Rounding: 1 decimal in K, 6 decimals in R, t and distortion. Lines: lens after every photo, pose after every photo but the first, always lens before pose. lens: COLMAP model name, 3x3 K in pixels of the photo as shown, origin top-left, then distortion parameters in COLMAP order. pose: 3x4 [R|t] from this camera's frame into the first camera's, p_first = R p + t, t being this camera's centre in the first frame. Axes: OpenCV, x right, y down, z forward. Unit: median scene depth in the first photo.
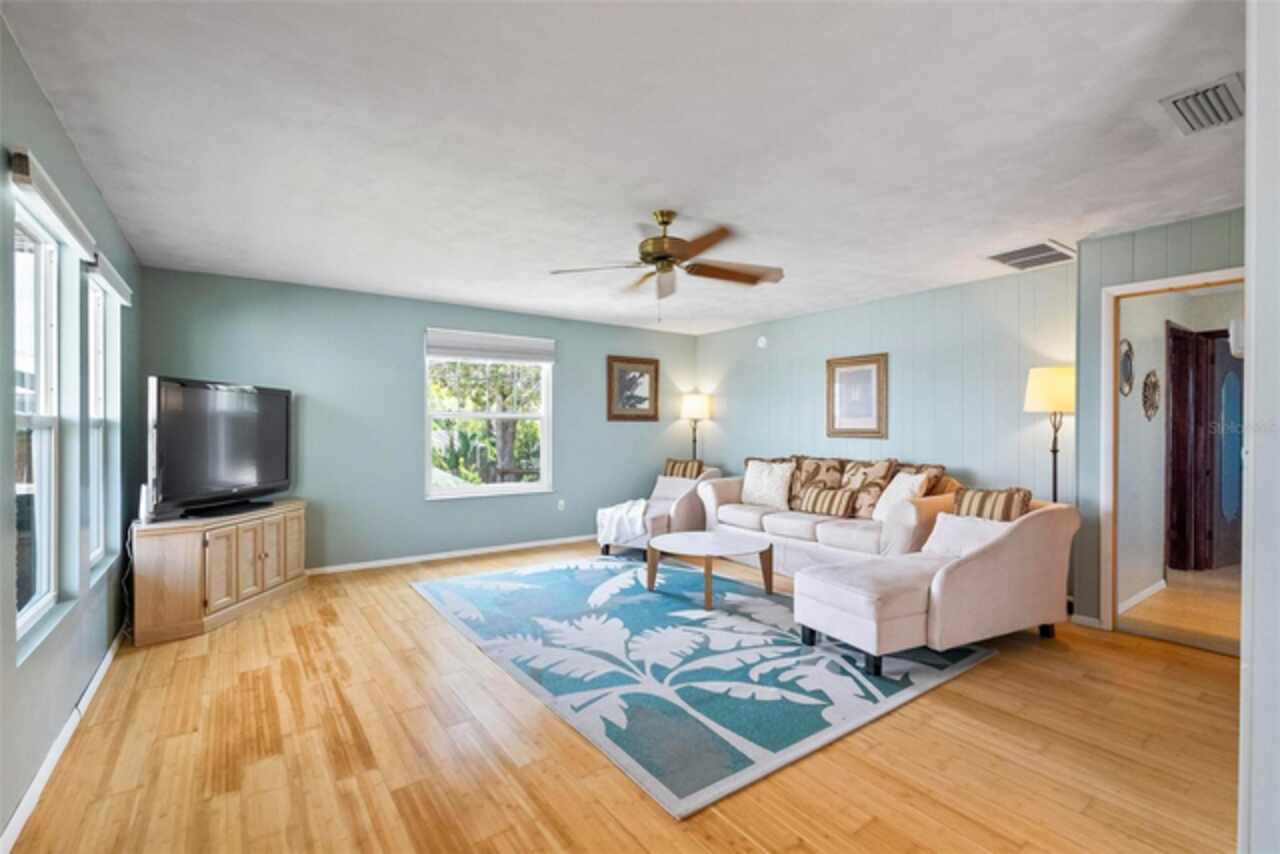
lens RADIAL K [[571.5, 0, 639.7], [0, 571.5, 429.9], [0, 0, 1]] dist [-0.007386, 0.001720]
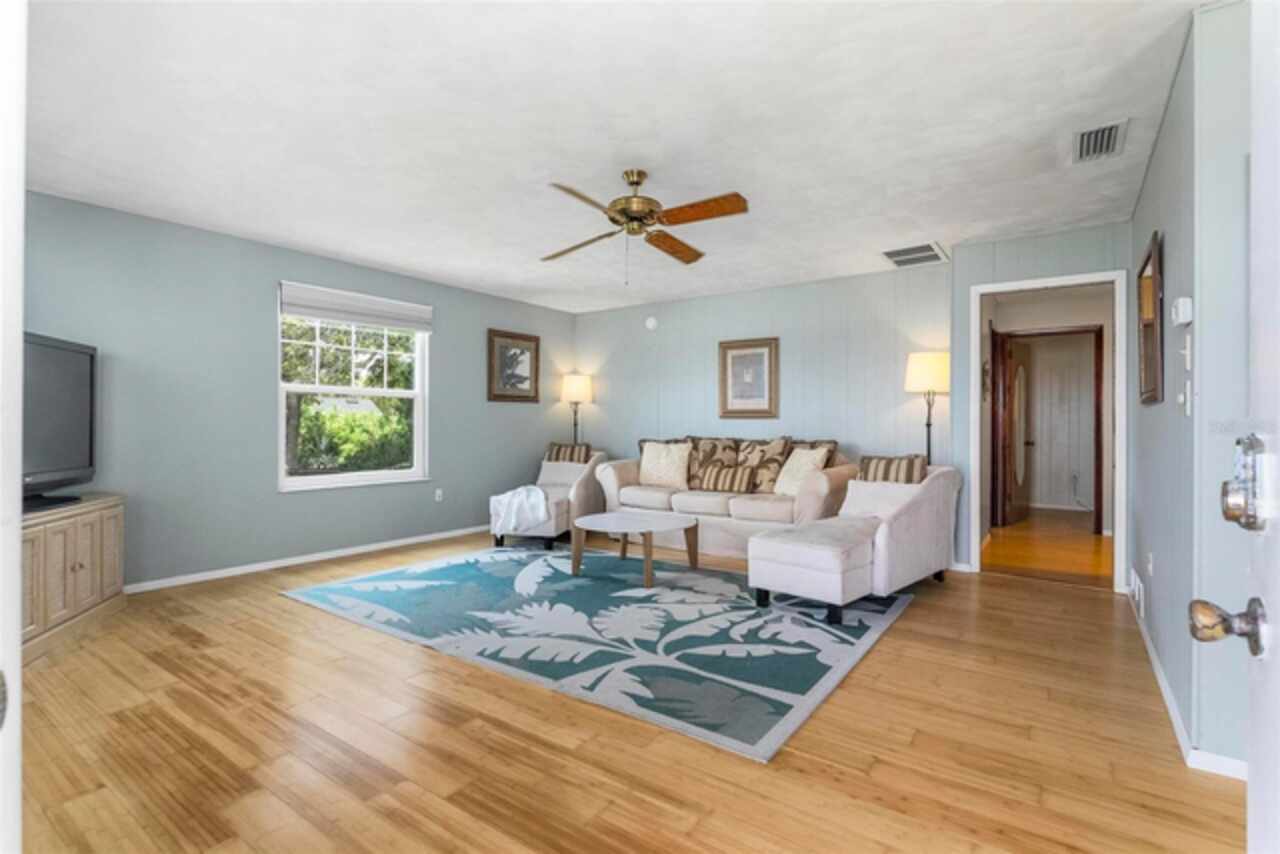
lens RADIAL K [[605.5, 0, 643.9], [0, 605.5, 423.7], [0, 0, 1]] dist [-0.005227, -0.000289]
pose [[0.945103, 0.000874, 0.326770, -0.240731], [0.000539, 0.999991, -0.004234, 0.042936], [-0.326771, 0.004178, 0.945094, 0.026458]]
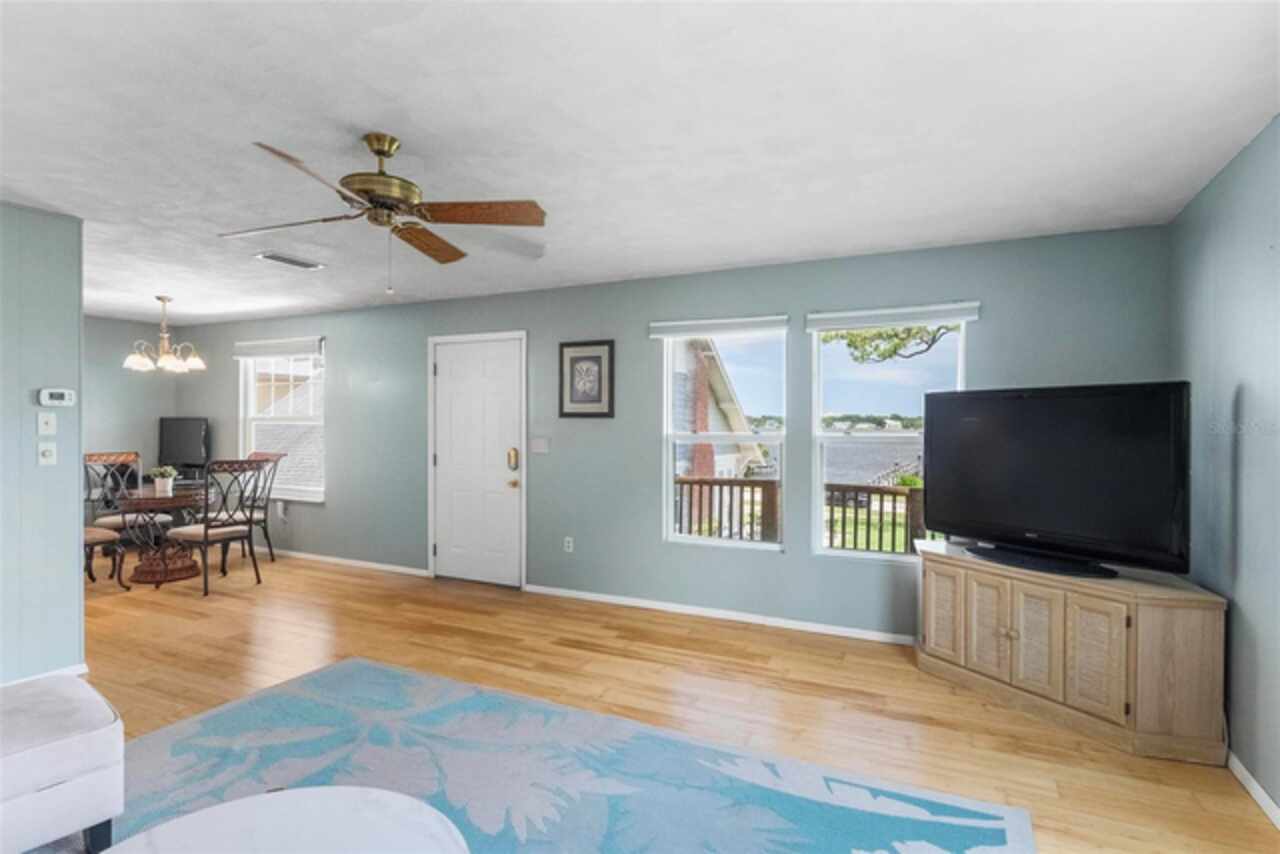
lens RADIAL K [[650.3, 0, 640.2], [0, 650.3, 429.3], [0, 0, 1]] dist [0.002221, 0.000553]
pose [[-0.881300, -0.004124, -0.472539, 0.121020], [-0.006546, 0.999973, 0.003481, -0.028108], [0.472511, 0.006161, -0.881303, 1.608557]]
